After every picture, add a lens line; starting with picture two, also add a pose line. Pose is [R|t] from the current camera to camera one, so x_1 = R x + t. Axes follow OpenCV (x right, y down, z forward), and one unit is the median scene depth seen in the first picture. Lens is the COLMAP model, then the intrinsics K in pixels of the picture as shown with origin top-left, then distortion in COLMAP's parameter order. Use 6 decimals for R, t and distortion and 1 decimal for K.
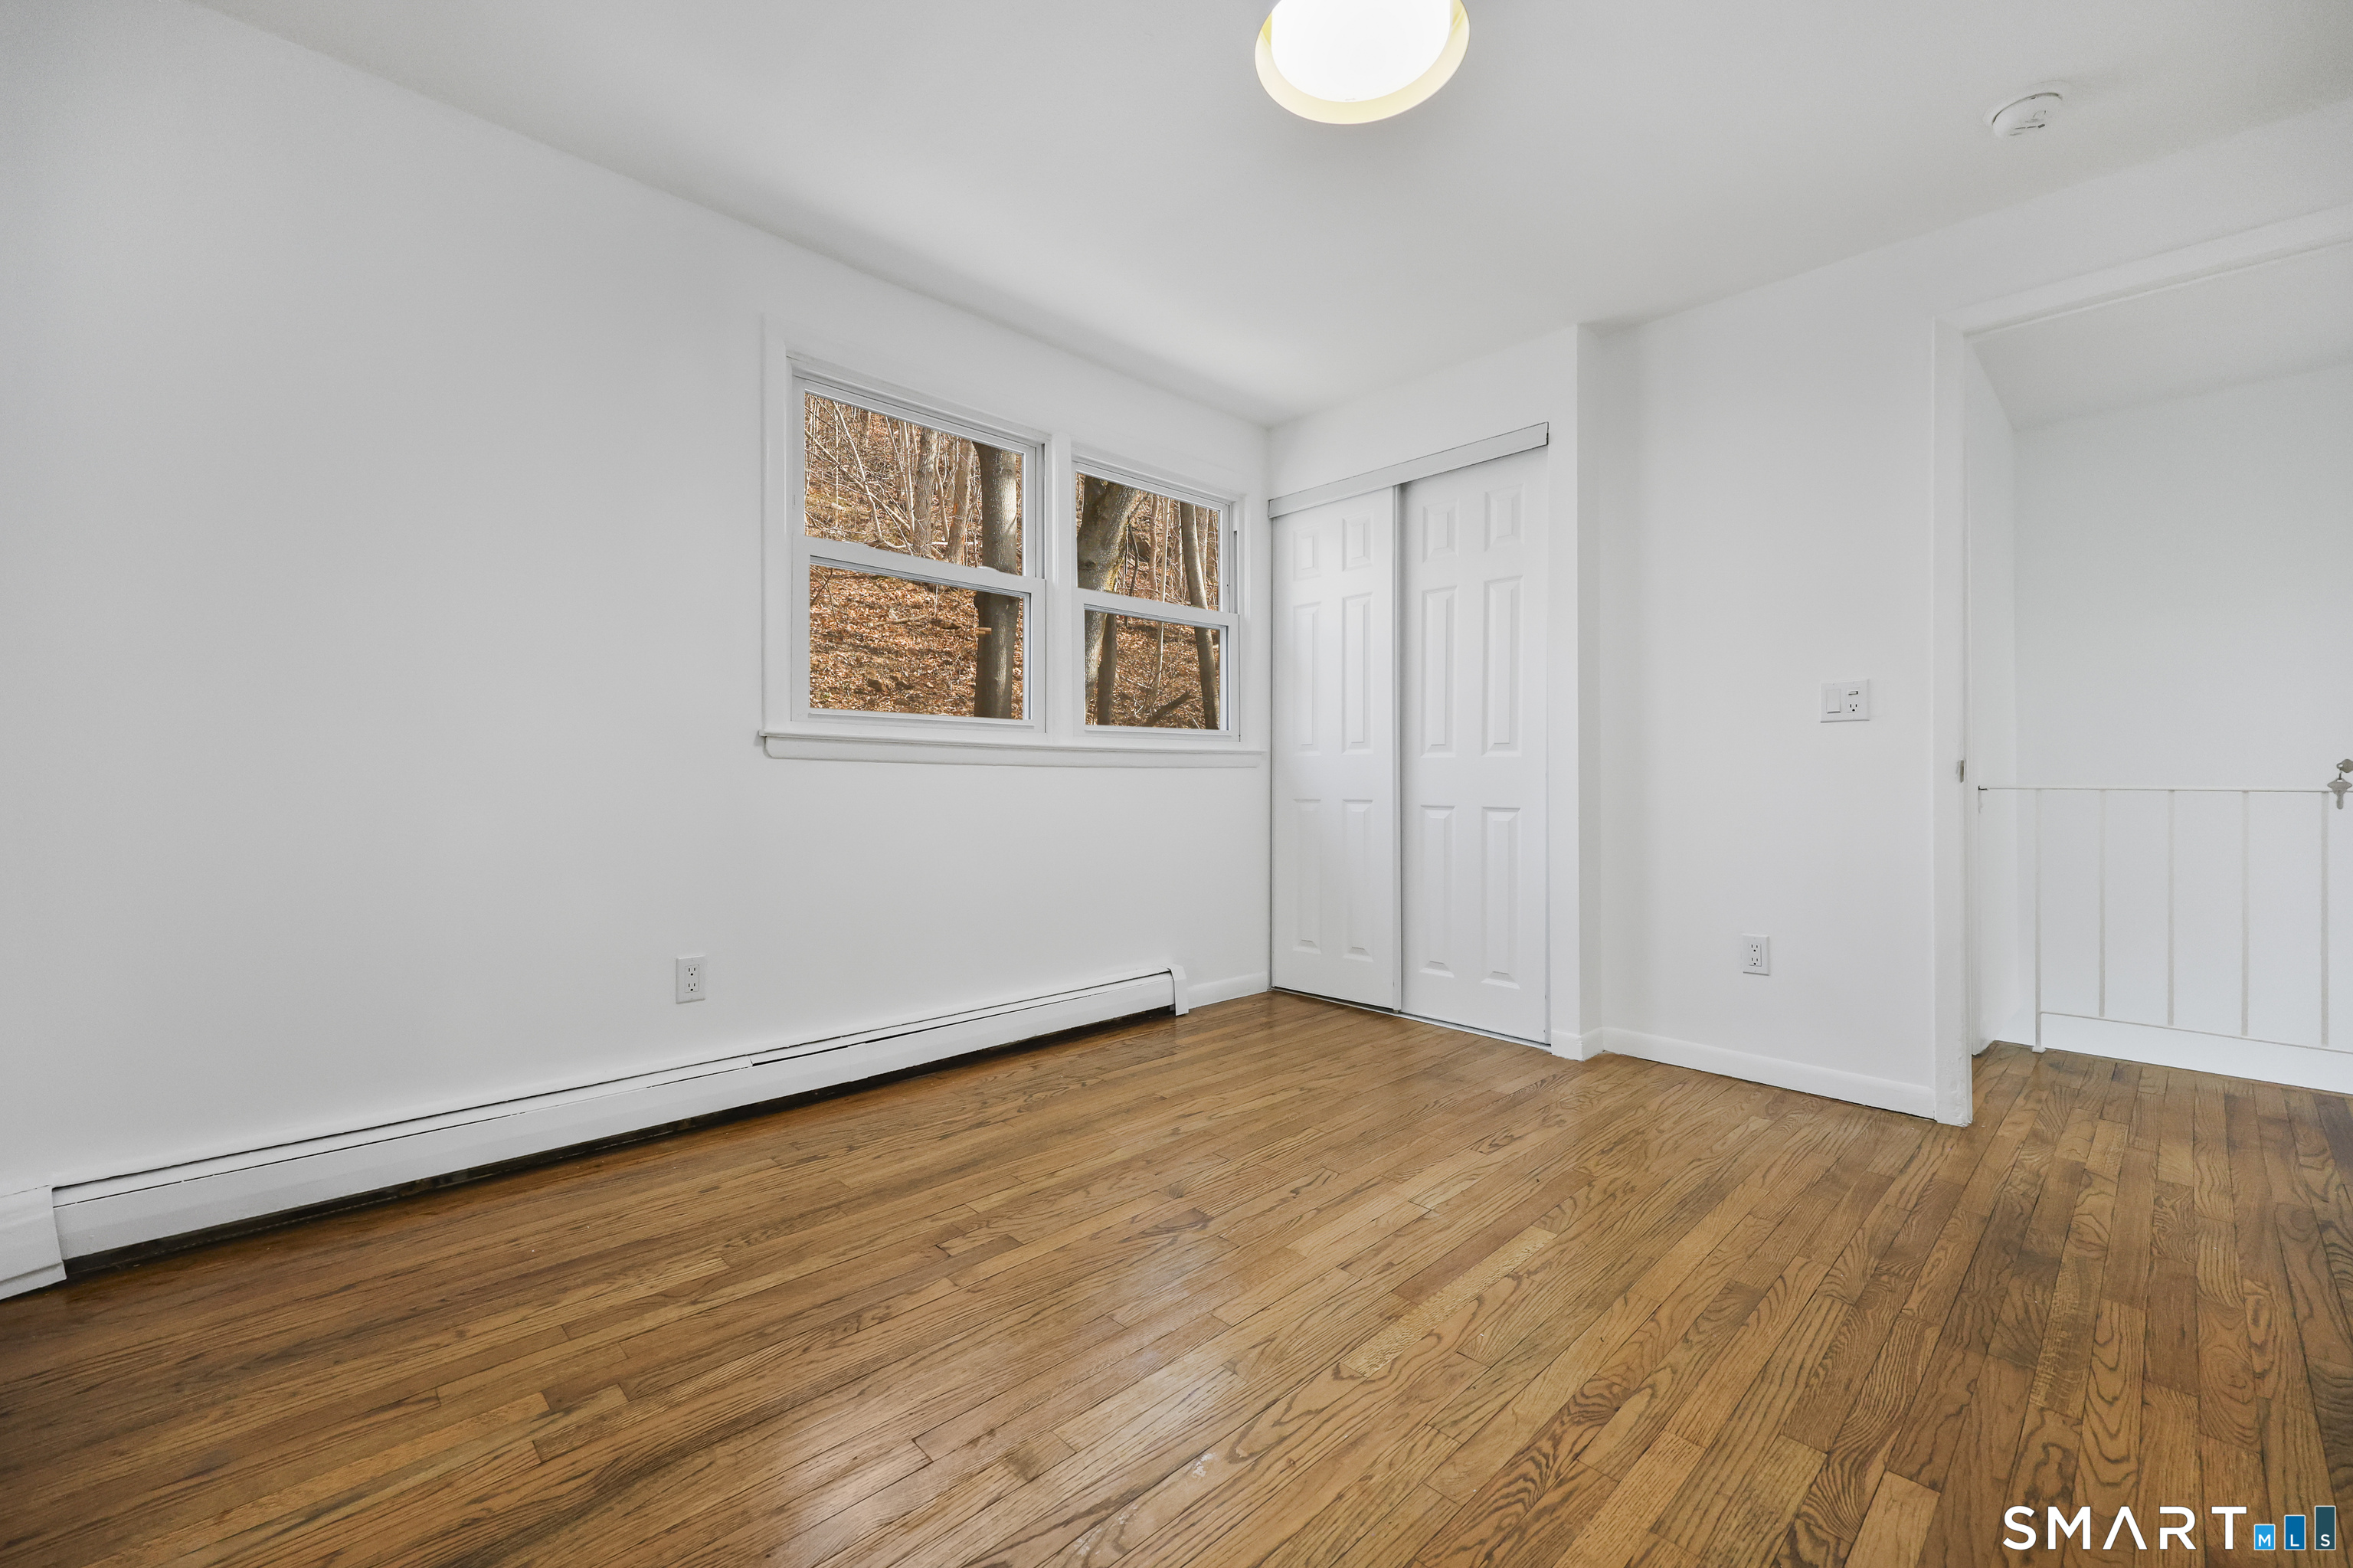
lens RADIAL K [[950.3, 0, 1208.8], [0, 950.3, 782.7], [0, 0, 1]] dist [-0.001014, 0.000034]
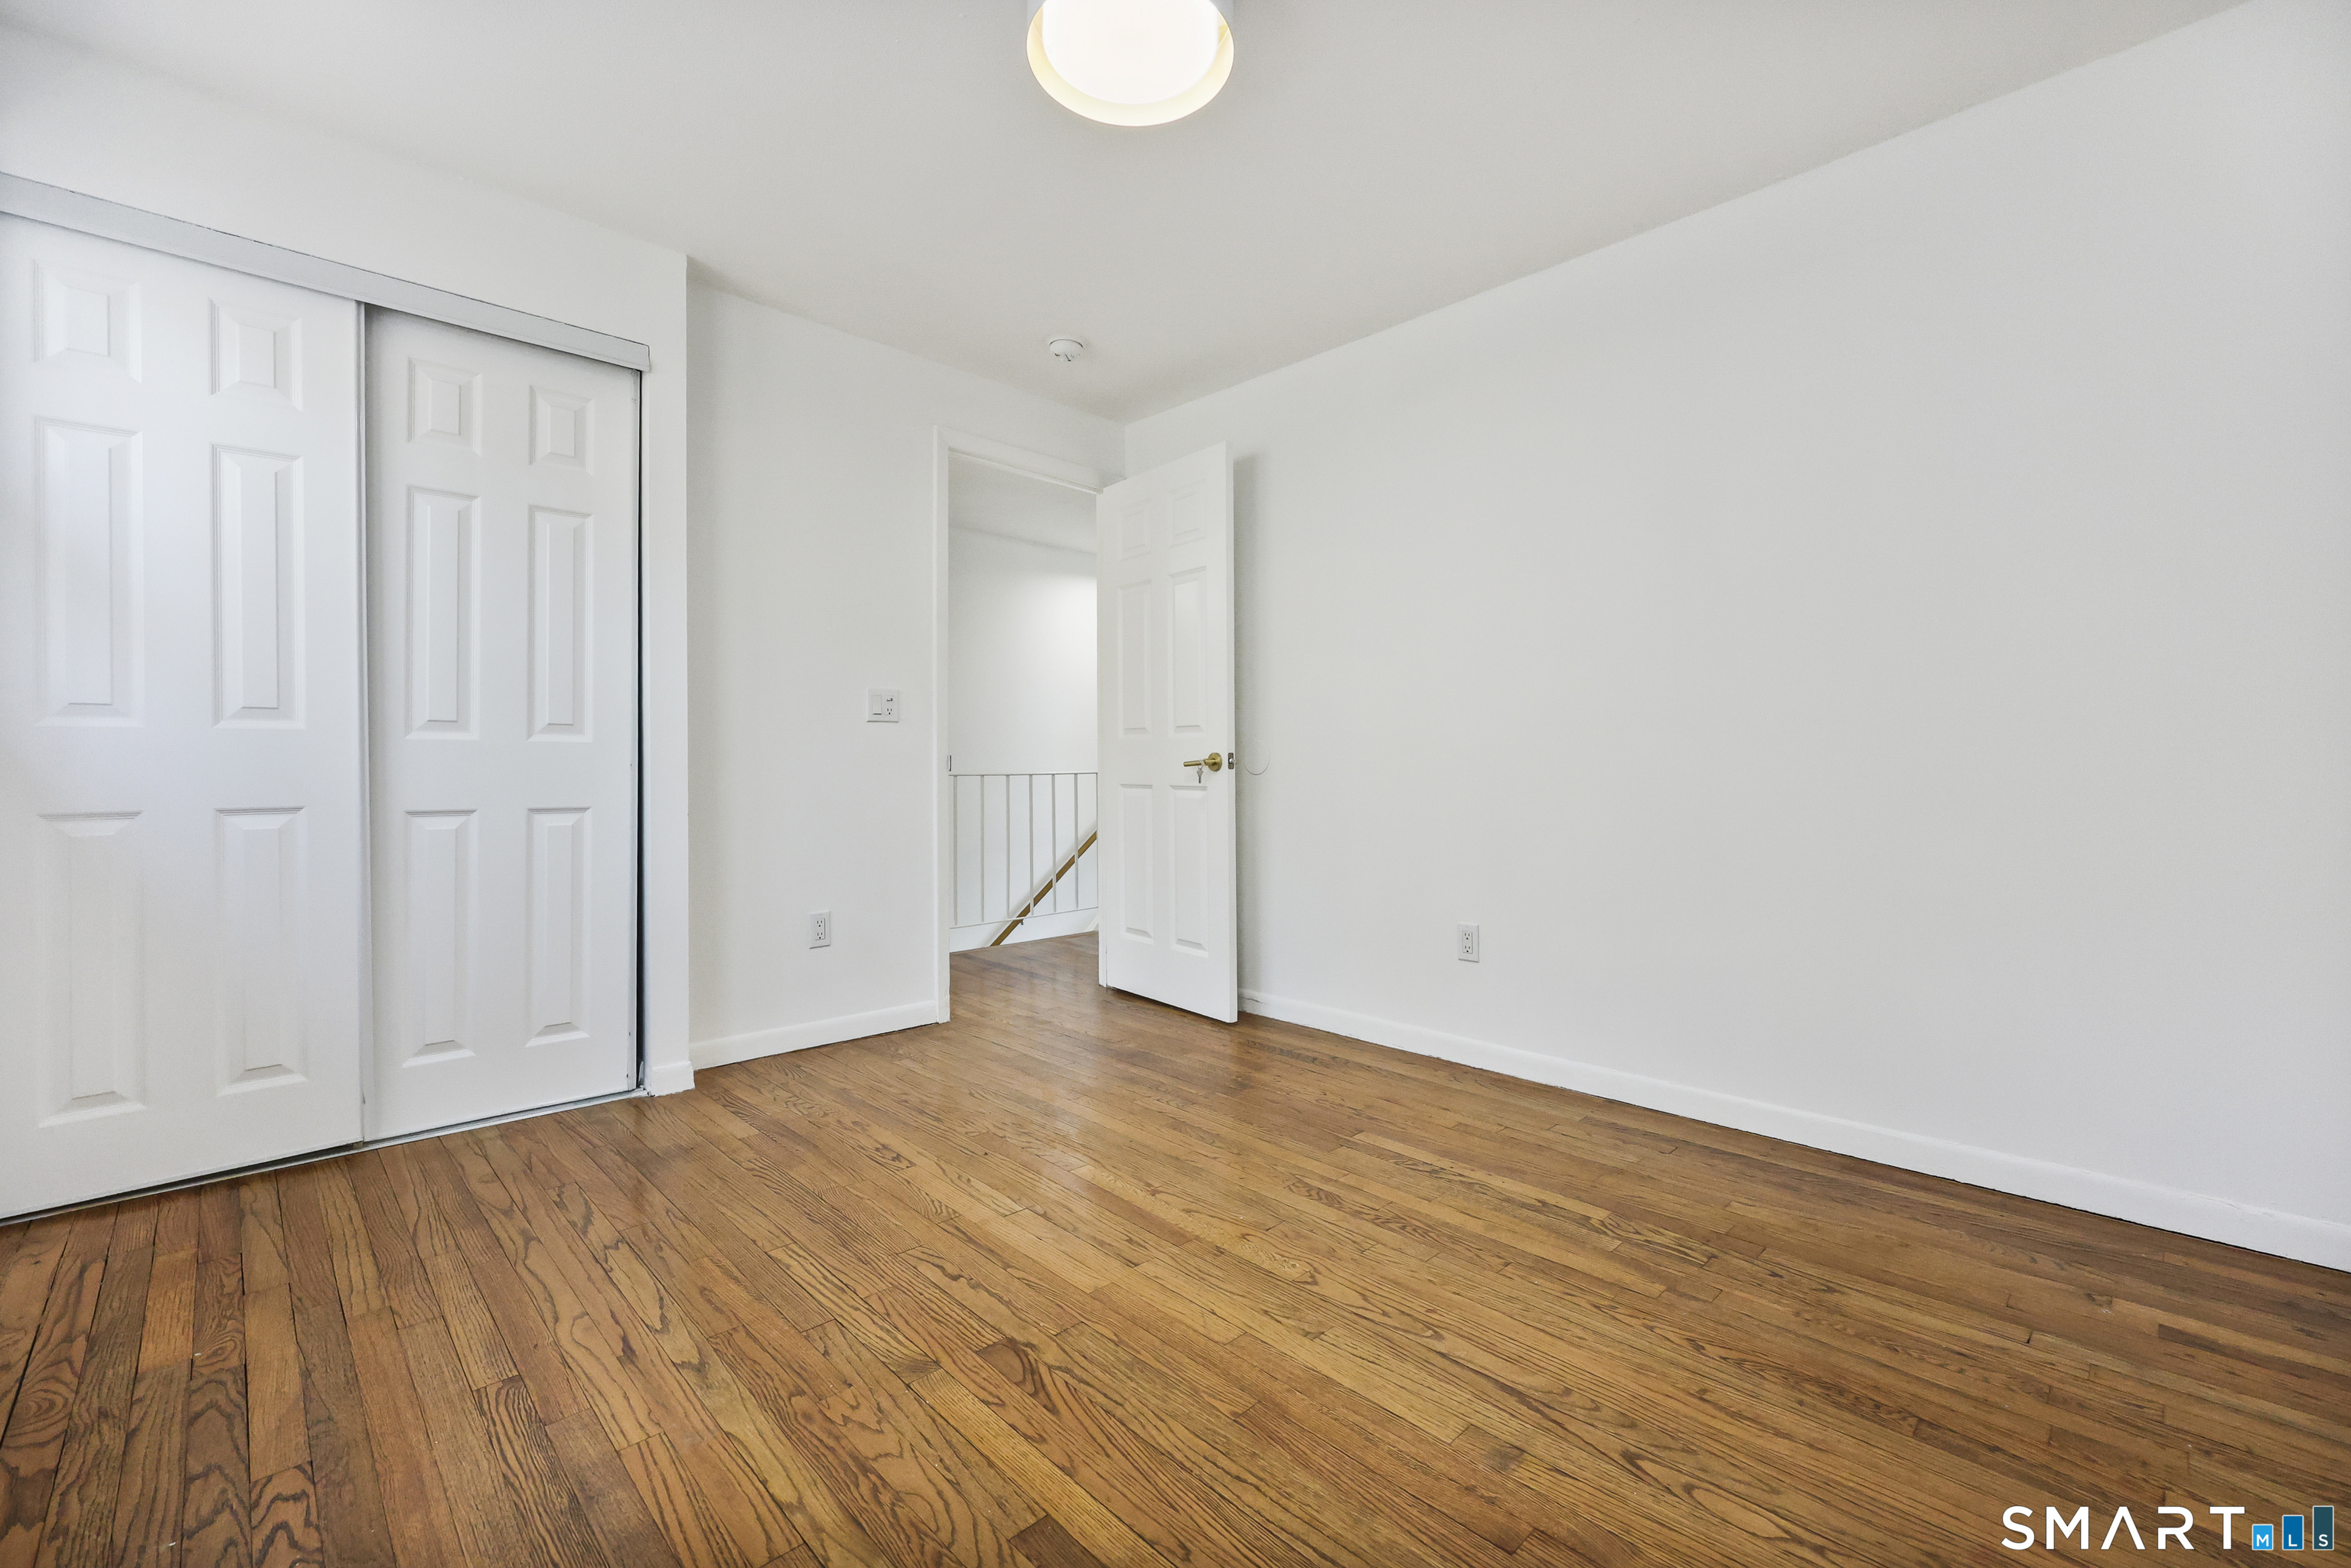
lens RADIAL K [[953.0, 0, 1175.2], [0, 953.0, 765.0], [0, 0, 1]] dist [0.000499, -0.000231]
pose [[0.032106, -0.000553, 0.999484, -0.606691], [0.004833, 0.999988, 0.000398, -0.008875], [-0.999473, 0.004818, 0.032108, 0.655611]]
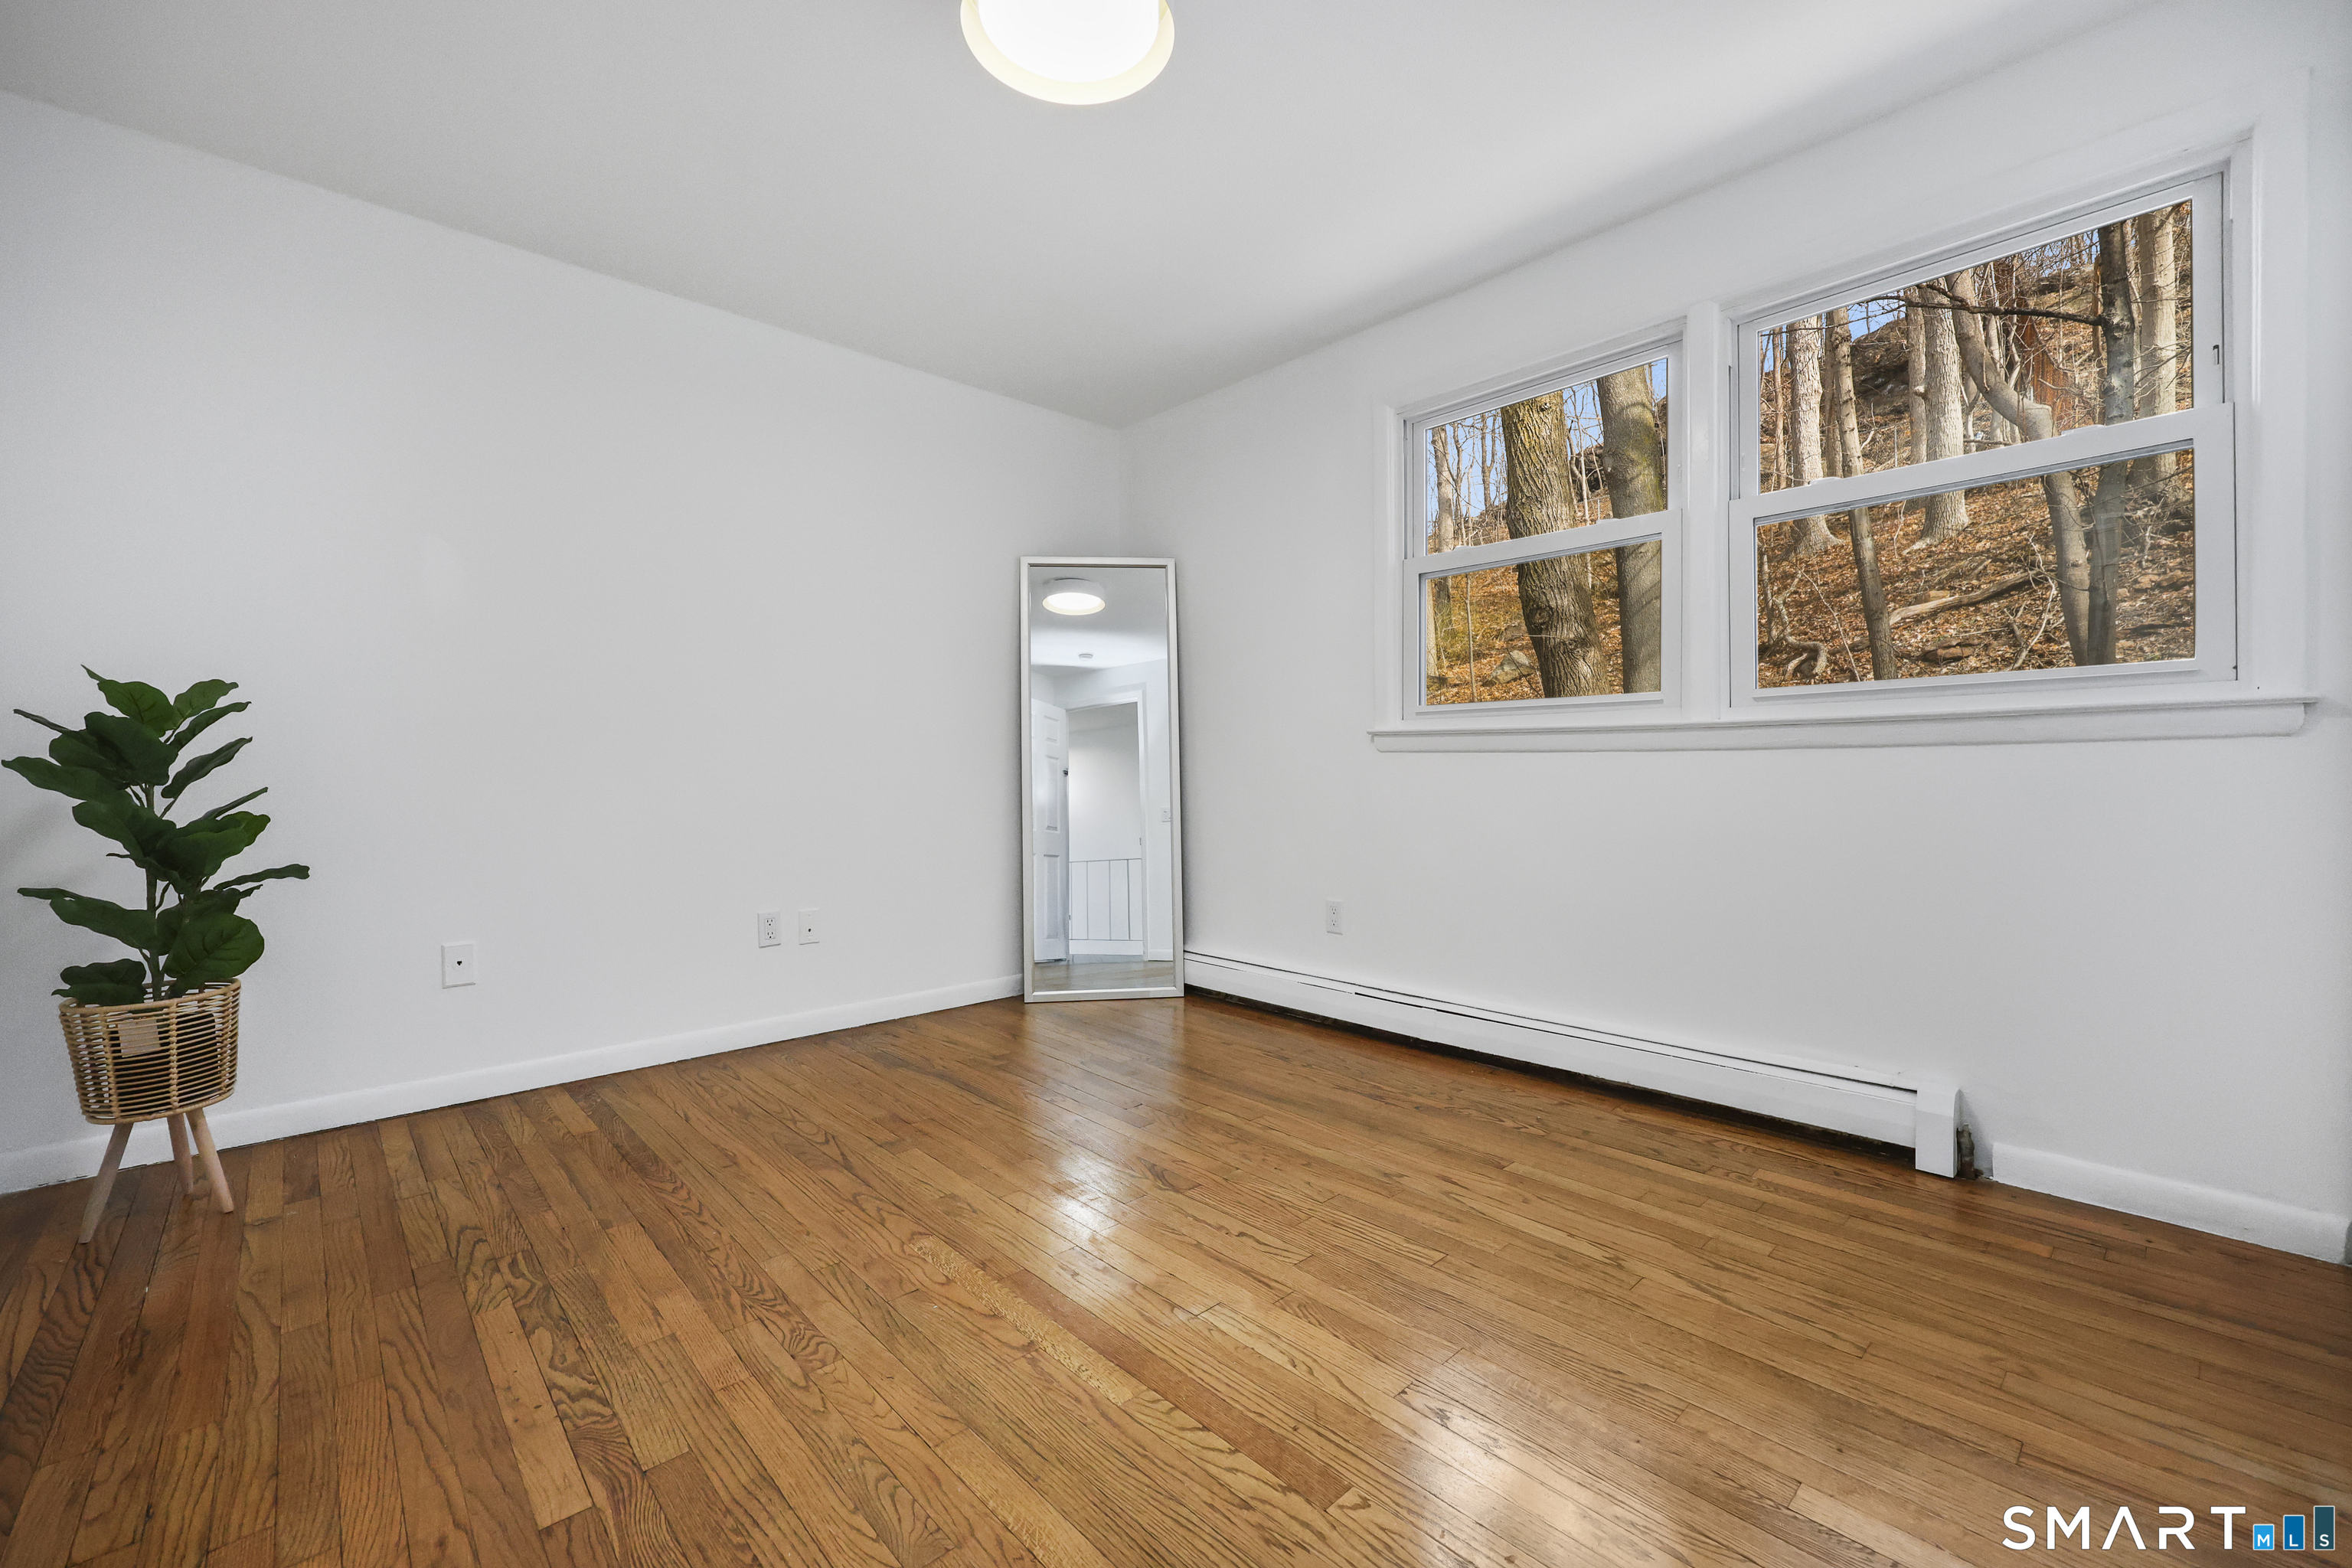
lens RADIAL K [[1000.7, 0, 1205.2], [0, 1000.7, 777.7], [0, 0, 1]] dist [0.001868, 0.000023]
pose [[-0.040891, 0.007621, -0.999135, 0.856274], [0.002363, 0.999969, 0.007530, -0.002187], [0.999161, -0.002053, -0.040908, 0.841905]]
